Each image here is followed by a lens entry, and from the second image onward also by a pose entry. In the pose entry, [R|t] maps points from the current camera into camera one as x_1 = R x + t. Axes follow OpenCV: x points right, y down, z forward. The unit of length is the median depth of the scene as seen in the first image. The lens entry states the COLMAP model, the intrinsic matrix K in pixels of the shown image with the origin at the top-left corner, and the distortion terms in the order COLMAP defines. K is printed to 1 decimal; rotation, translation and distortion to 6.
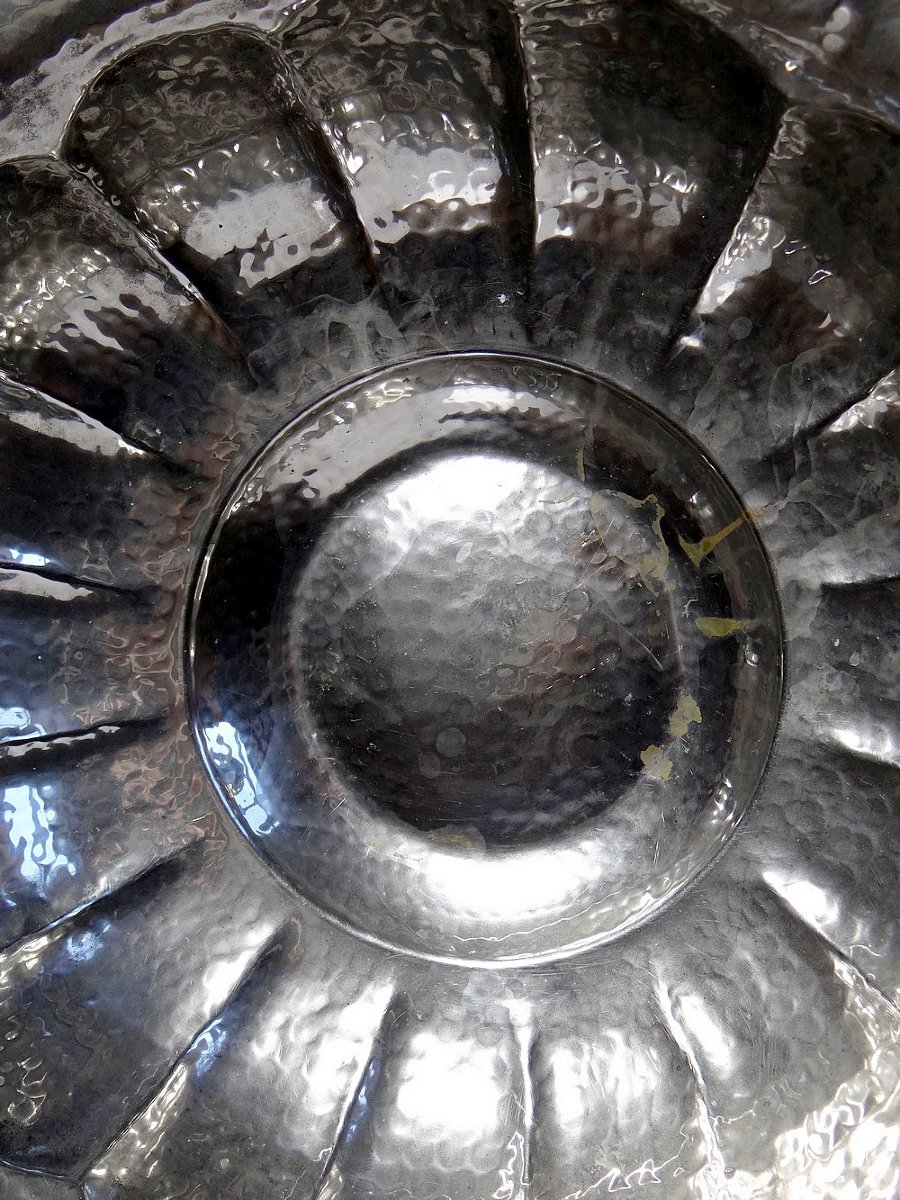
lens RADIAL K [[1457.6, 0, 457.7], [0, 1457.6, 597.9], [0, 0, 1]] dist [-0.007489, 0.000000]
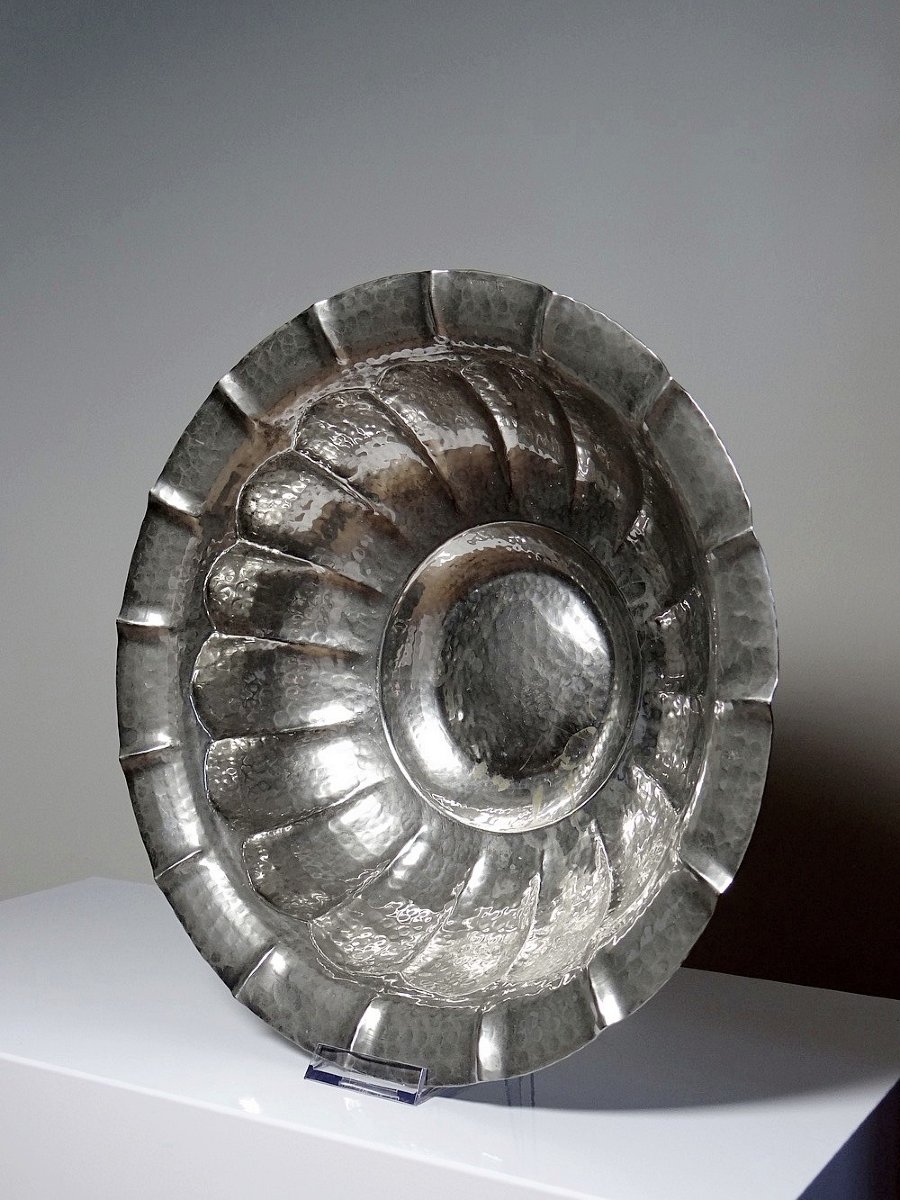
lens RADIAL K [[1457.6, 0, 449.8], [0, 1457.6, 600.3], [0, 0, 1]] dist [-0.007489, 0.000000]
pose [[0.178849, 0.982370, 0.054422, -0.210436], [-0.844258, 0.124831, 0.521197, -0.932842], [0.505215, -0.139161, 0.851699, -0.696398]]
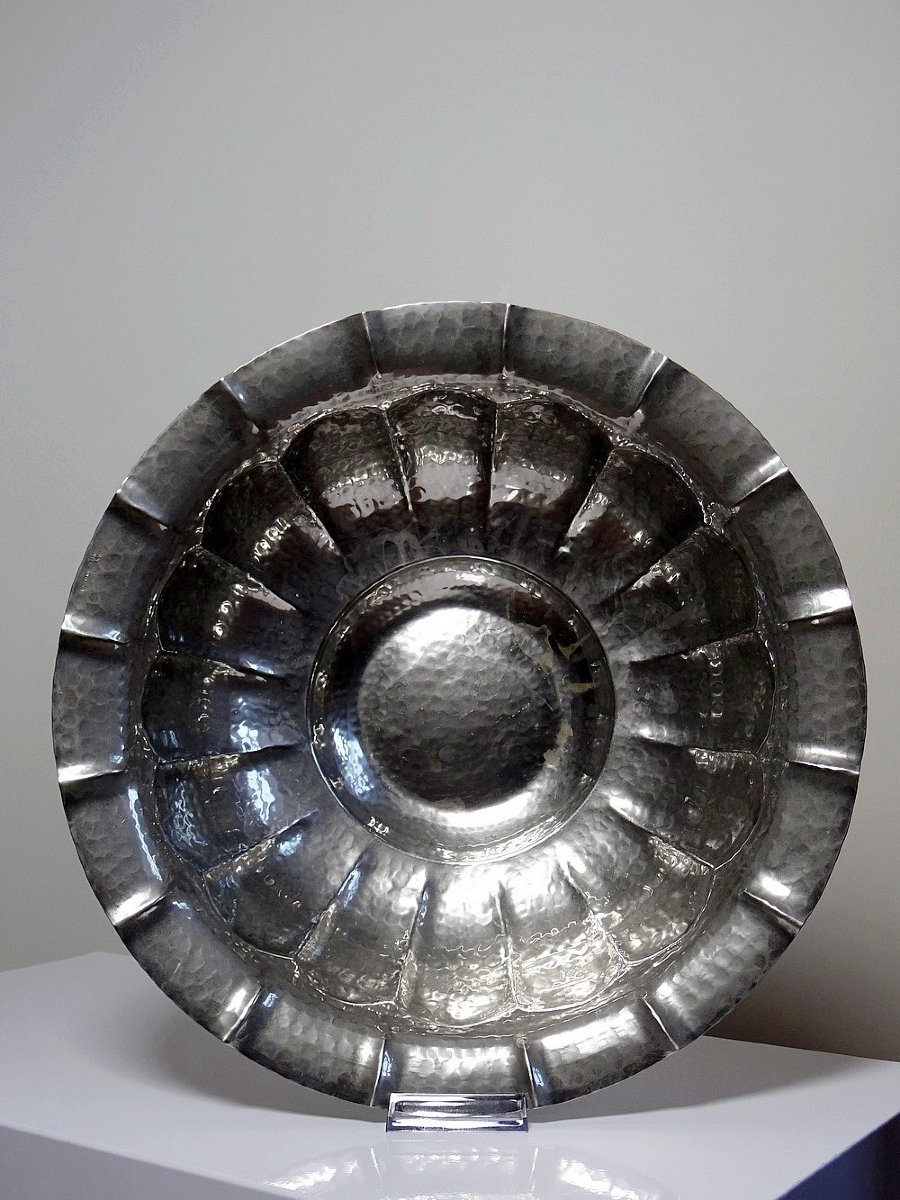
lens RADIAL K [[1457.6, 0, 450.3], [0, 1457.6, 599.9], [0, 0, 1]] dist [-0.007489, 0.000000]
pose [[0.980479, -0.003118, 0.196598, -0.395016], [0.036864, 0.985059, -0.168224, 0.232560], [-0.193136, 0.172187, 0.965945, -0.945953]]
